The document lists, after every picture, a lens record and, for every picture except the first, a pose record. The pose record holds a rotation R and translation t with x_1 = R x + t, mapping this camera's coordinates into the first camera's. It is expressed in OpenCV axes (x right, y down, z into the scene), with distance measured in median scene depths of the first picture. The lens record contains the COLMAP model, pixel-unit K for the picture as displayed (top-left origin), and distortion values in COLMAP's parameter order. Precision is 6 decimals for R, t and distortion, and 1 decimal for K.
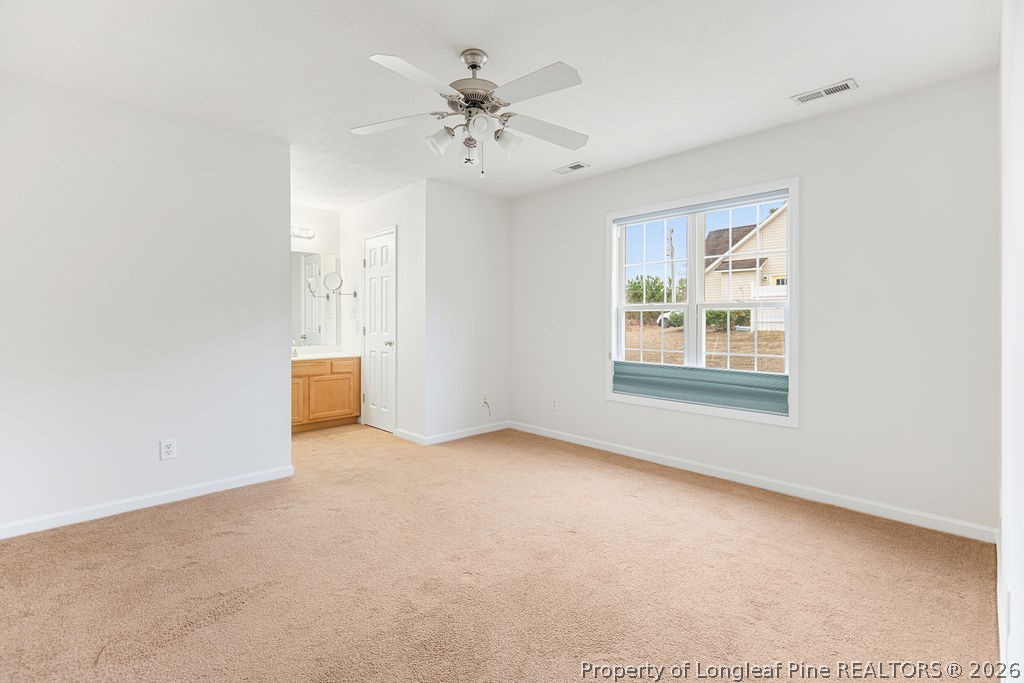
lens RADIAL K [[474.5, 0, 508.9], [0, 474.5, 317.1], [0, 0, 1]] dist [0.000399, -0.000107]
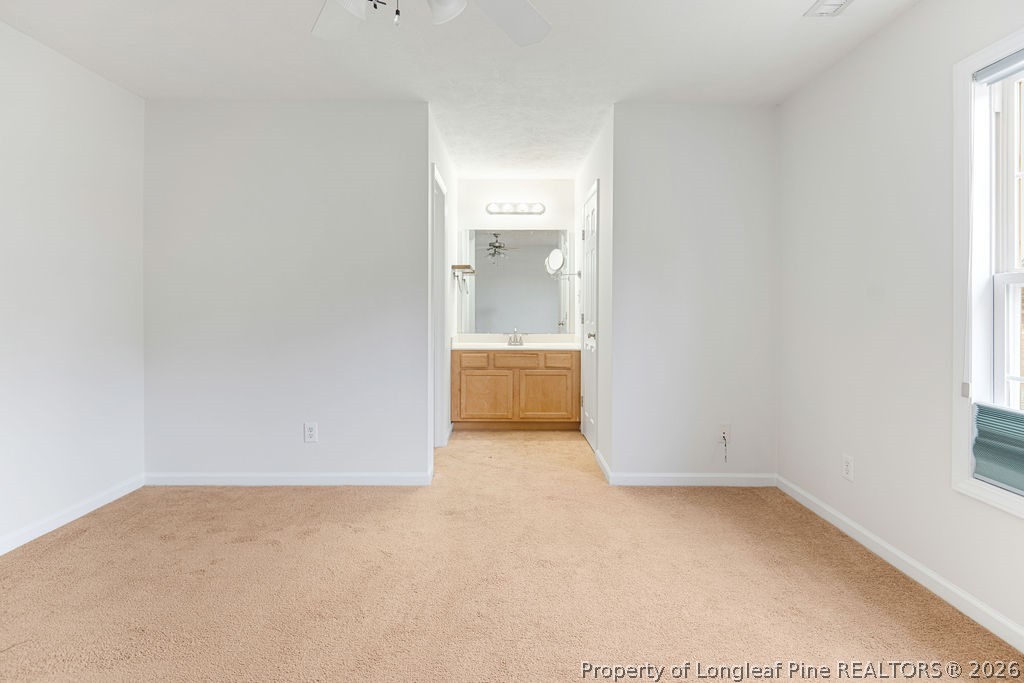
lens RADIAL K [[480.7, 0, 510.4], [0, 480.7, 301.0], [0, 0, 1]] dist [-0.001994, -0.001121]
pose [[0.722980, -0.001865, -0.690867, 0.208578], [0.000660, 0.999998, -0.002008, 0.000761], [0.690869, 0.000995, 0.722979, 0.389030]]
